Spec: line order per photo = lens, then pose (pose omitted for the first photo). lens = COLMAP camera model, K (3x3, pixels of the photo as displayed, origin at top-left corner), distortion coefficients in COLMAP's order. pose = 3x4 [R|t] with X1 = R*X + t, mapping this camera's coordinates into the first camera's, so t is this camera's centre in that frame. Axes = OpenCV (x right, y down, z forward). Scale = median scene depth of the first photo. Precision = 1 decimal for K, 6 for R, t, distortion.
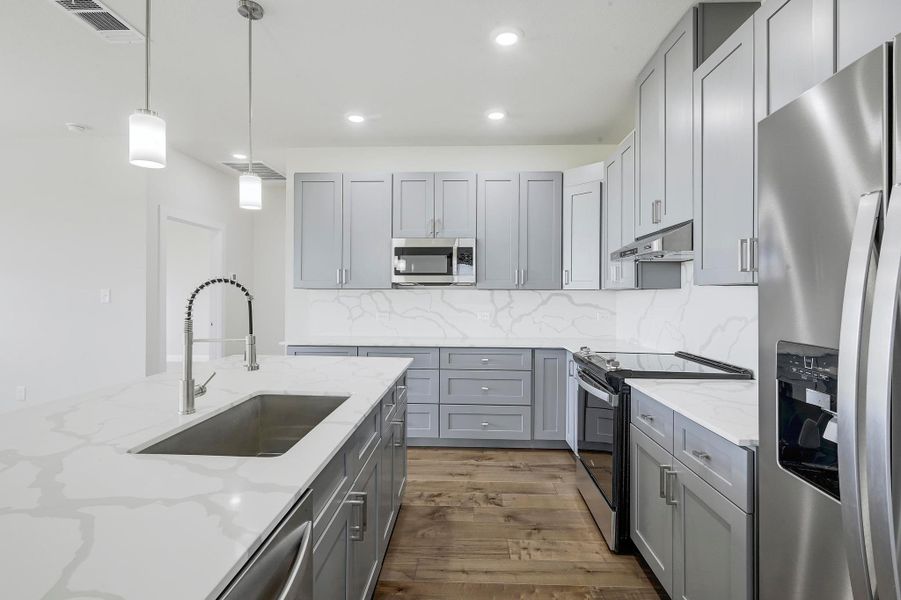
lens RADIAL K [[436.6, 0, 450.1], [0, 436.6, 294.6], [0, 0, 1]] dist [-0.002359, -0.000057]
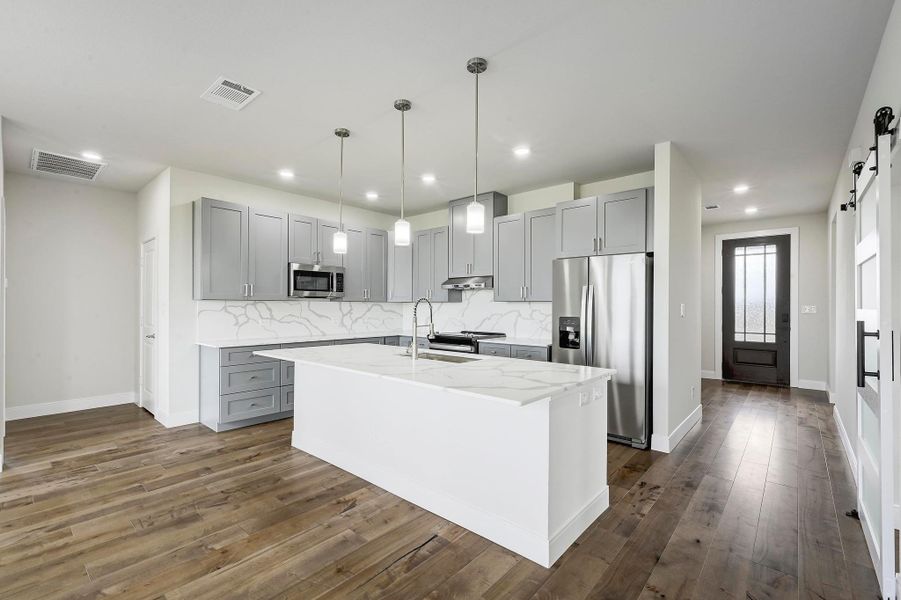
lens RADIAL K [[393.4, 0, 449.7], [0, 393.4, 304.0], [0, 0, 1]] dist [-0.003623, -0.000066]
pose [[0.629184, 0.001562, 0.777254, -0.834630], [-0.000798, 0.999999, -0.001364, -0.001422], [-0.777256, 0.000238, 0.629185, -0.153133]]
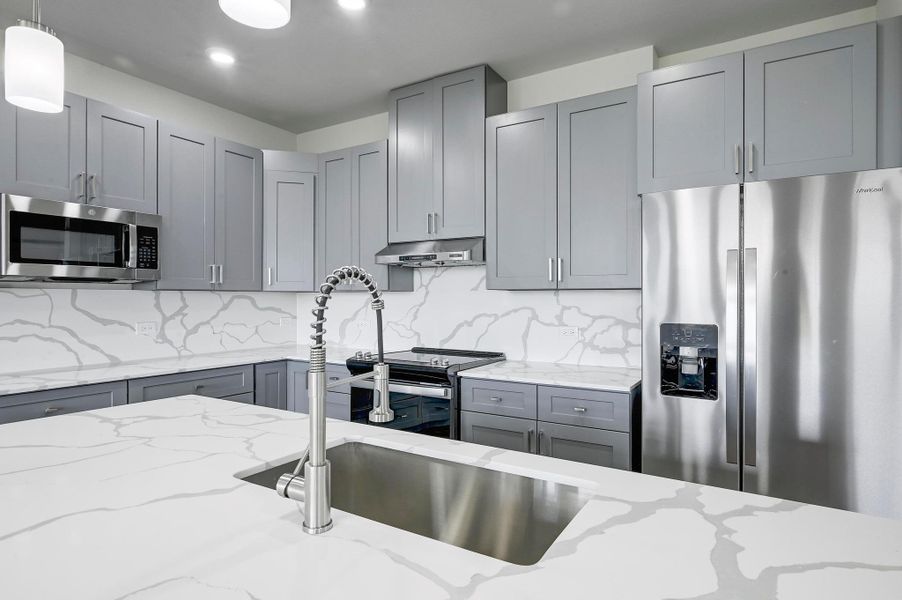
lens RADIAL K [[492.0, 0, 451.0], [0, 492.0, 300.0], [0, 0, 1]] dist [-0.004533, 0.000033]
pose [[0.488308, -0.006949, 0.872644, -0.426421], [0.001114, 0.999972, 0.007339, -0.000852], [-0.872671, -0.002612, 0.488302, 0.238493]]
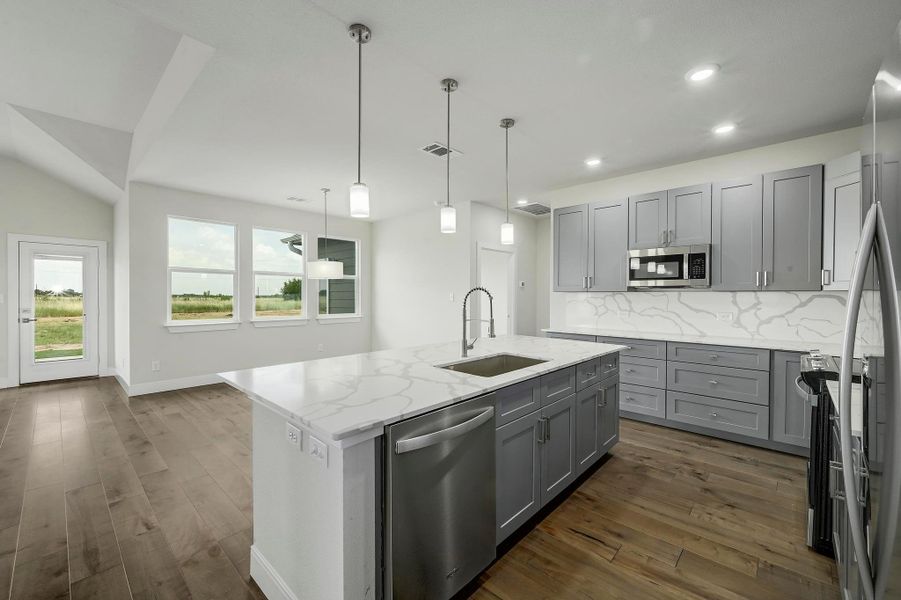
lens RADIAL K [[367.3, 0, 450.5], [0, 367.3, 300.0], [0, 0, 1]] dist [-0.000634, 0.000002]
pose [[0.758266, 0.005879, -0.651919, 0.180613], [0.000793, 0.999950, 0.009940, -0.000104], [0.651945, -0.008054, 0.758223, -0.122101]]
